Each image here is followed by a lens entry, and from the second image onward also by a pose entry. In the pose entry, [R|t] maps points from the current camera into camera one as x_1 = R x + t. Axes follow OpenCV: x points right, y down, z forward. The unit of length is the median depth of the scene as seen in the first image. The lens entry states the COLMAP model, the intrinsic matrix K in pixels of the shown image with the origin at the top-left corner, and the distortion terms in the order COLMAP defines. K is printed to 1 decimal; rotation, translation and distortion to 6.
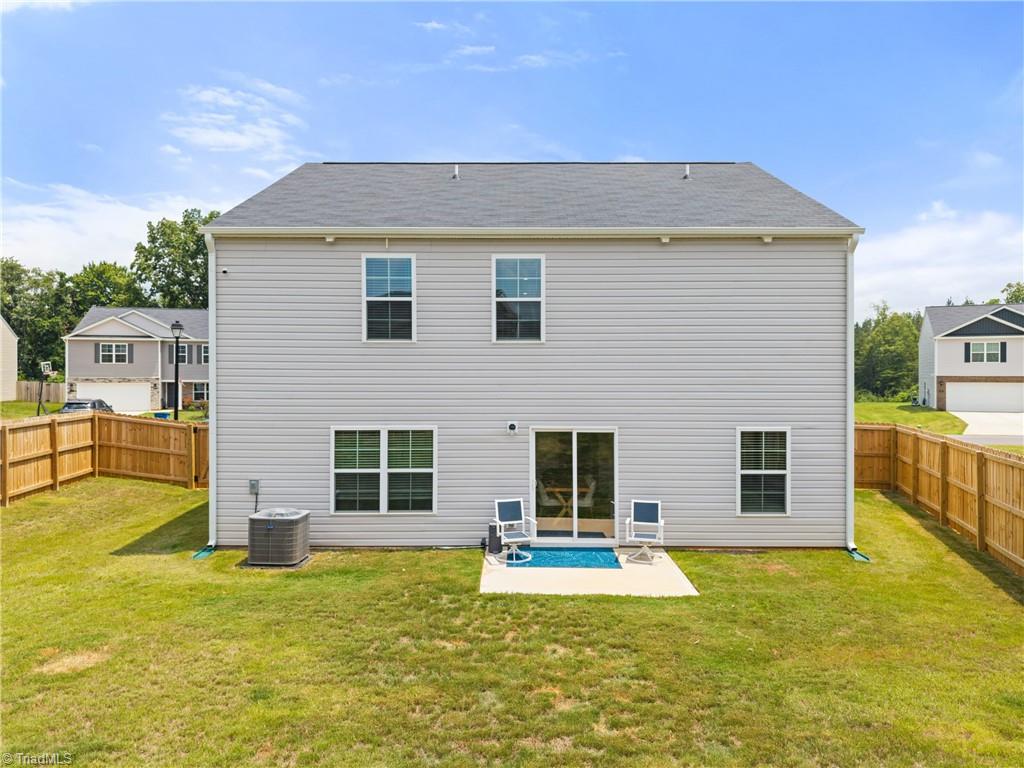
lens RADIAL K [[694.8, 0, 512.0], [0, 694.8, 384.0], [0, 0, 1]] dist [0.009121, -0.000201]
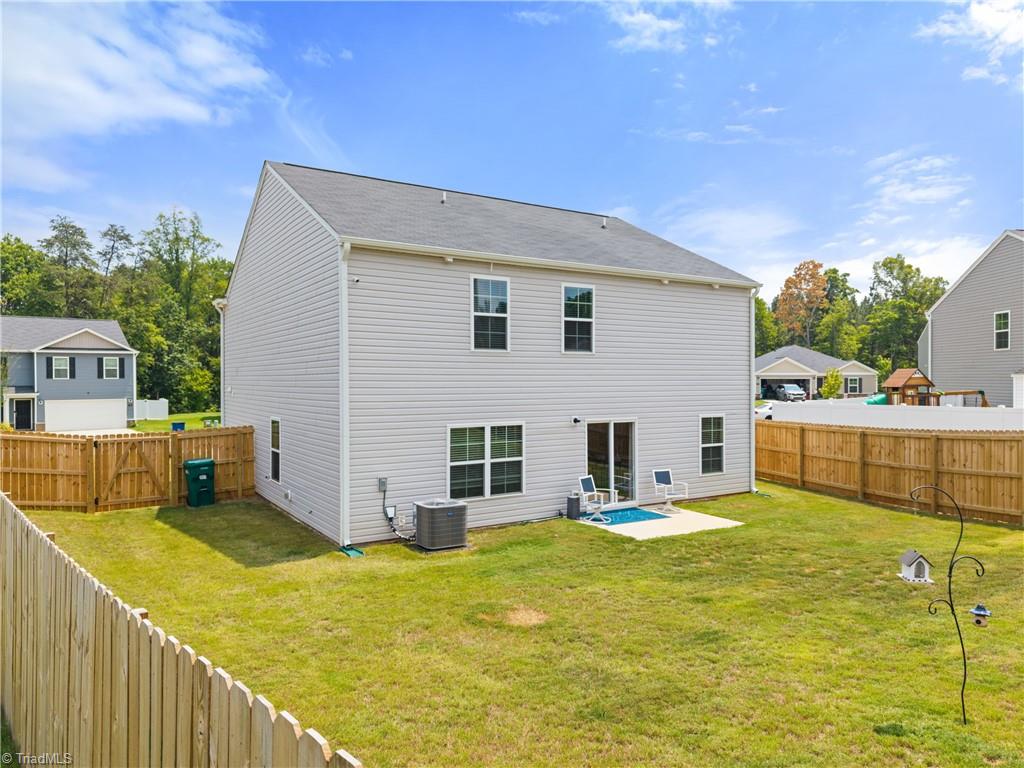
lens RADIAL K [[697.2, 0, 512.0], [0, 697.2, 384.0], [0, 0, 1]] dist [0.031289, 0.000652]
pose [[0.841244, -0.006603, 0.540616, -0.783291], [0.008931, 0.999959, -0.001684, -0.002702], [-0.540582, 0.006245, 0.841268, -0.008680]]
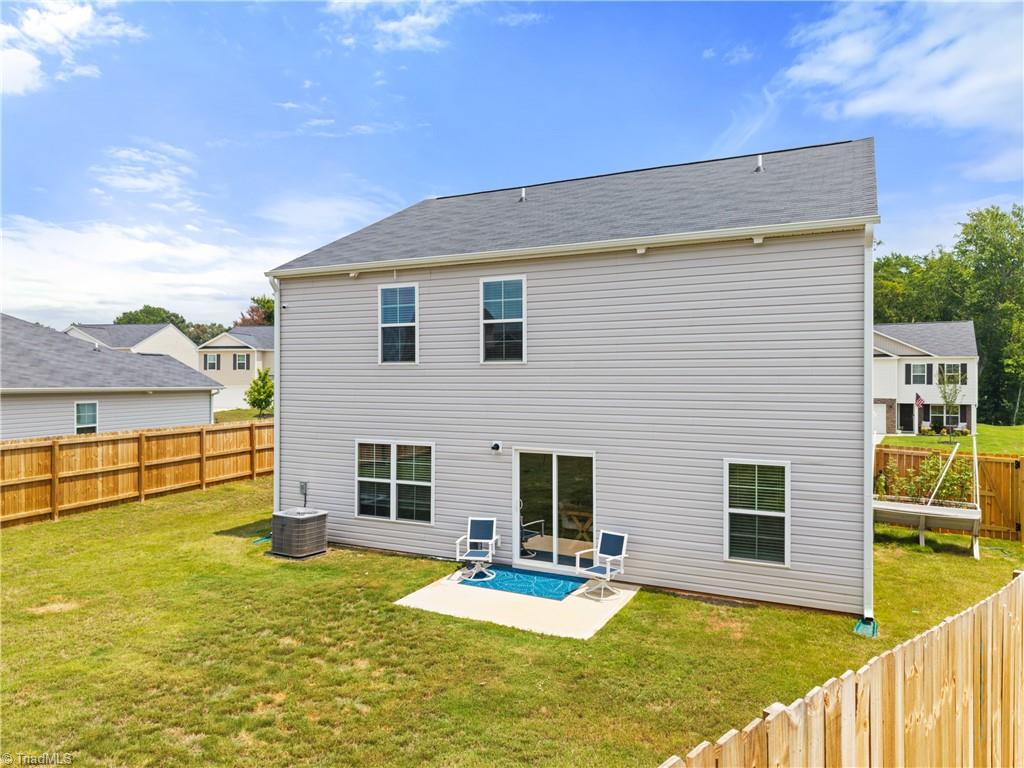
lens RADIAL K [[690.9, 0, 512.0], [0, 690.9, 384.0], [0, 0, 1]] dist [0.008464, 0.001741]
pose [[0.895798, 0.003067, -0.444451, 0.468149], [-0.007890, 0.999928, -0.009002, -0.020733], [0.444392, 0.011571, 0.895758, 0.104879]]
